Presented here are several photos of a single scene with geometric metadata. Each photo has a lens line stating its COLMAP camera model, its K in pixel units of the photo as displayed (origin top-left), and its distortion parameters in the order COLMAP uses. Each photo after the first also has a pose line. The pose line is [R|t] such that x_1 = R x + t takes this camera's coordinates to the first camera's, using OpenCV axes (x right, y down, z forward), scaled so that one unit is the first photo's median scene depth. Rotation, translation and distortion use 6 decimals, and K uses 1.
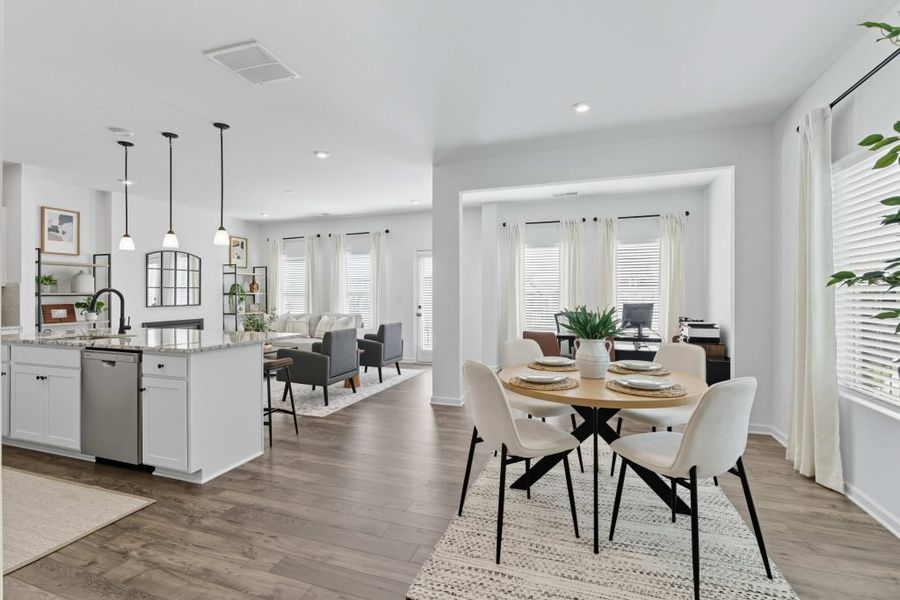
lens RADIAL K [[410.8, 0, 454.1], [0, 410.8, 294.8], [0, 0, 1]] dist [0.000489, -0.000079]
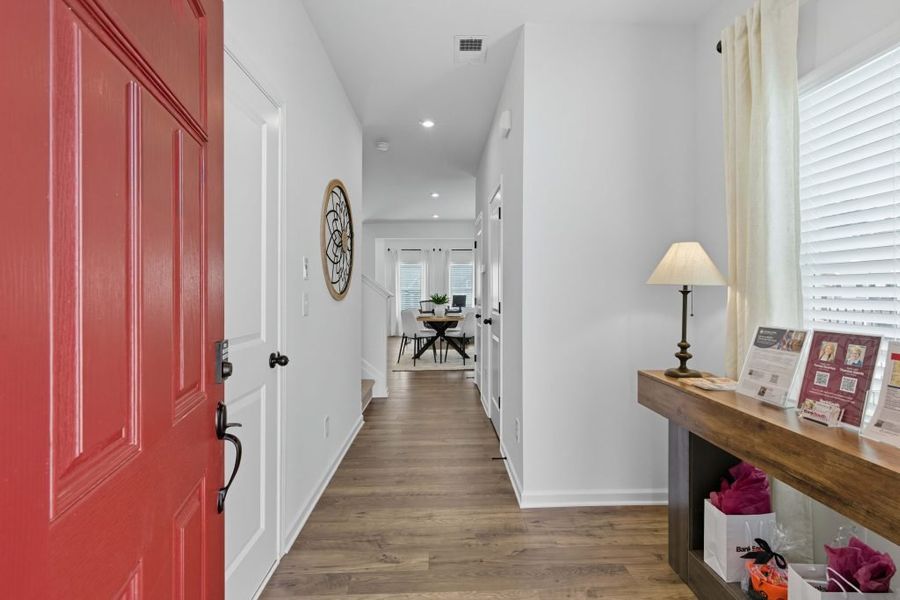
lens RADIAL K [[403.6, 0, 449.1], [0, 403.6, 298.0], [0, 0, 1]] dist [-0.002034, -0.000414]
pose [[0.937048, -0.003883, 0.349178, -0.265558], [0.000197, 0.999944, 0.010590, 0.010719], [-0.349200, -0.009854, 0.936996, -0.752566]]
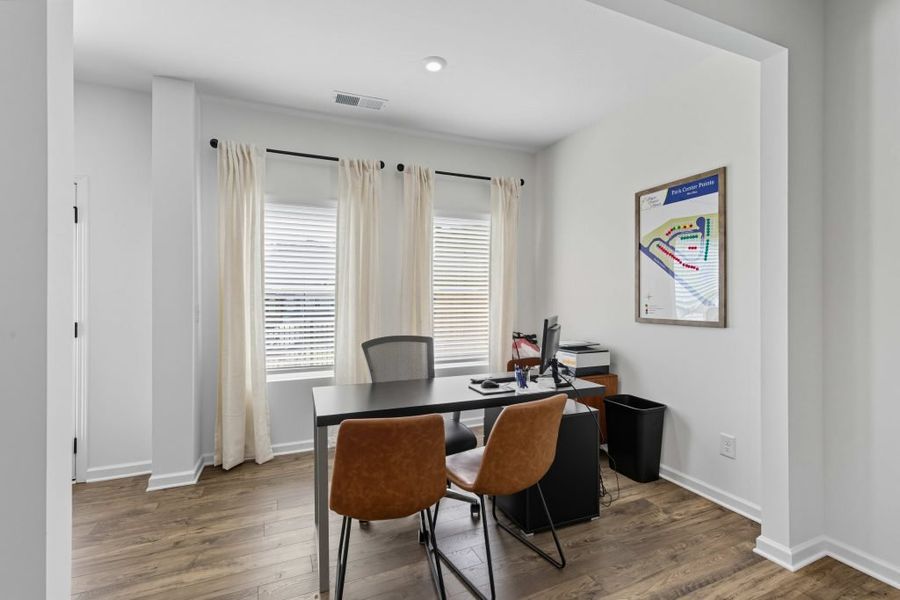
lens RADIAL K [[403.6, 0, 449.1], [0, 403.6, 298.0], [0, 0, 1]] dist [-0.002034, -0.000414]
pose [[0.738357, -0.001728, 0.674408, 0.018575], [0.004866, 0.999984, -0.002765, -0.001869], [-0.674393, 0.005323, 0.738354, 0.602685]]
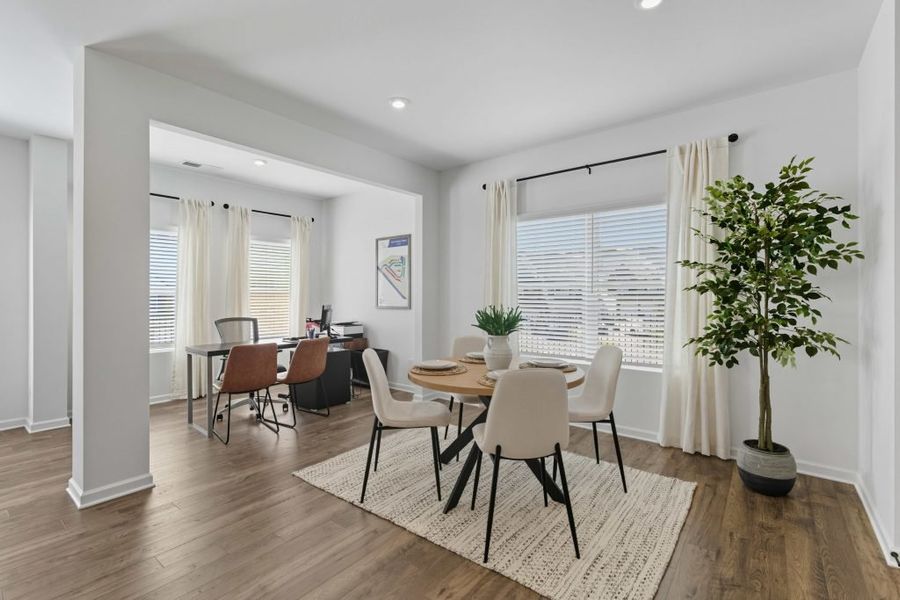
lens RADIAL K [[410.8, 0, 454.1], [0, 410.8, 294.8], [0, 0, 1]] dist [0.000489, -0.000079]
pose [[0.322171, 0.001373, 0.946681, -0.327421], [0.004091, 0.999988, -0.002843, 0.000126], [-0.946673, 0.004788, 0.322161, 0.326965]]
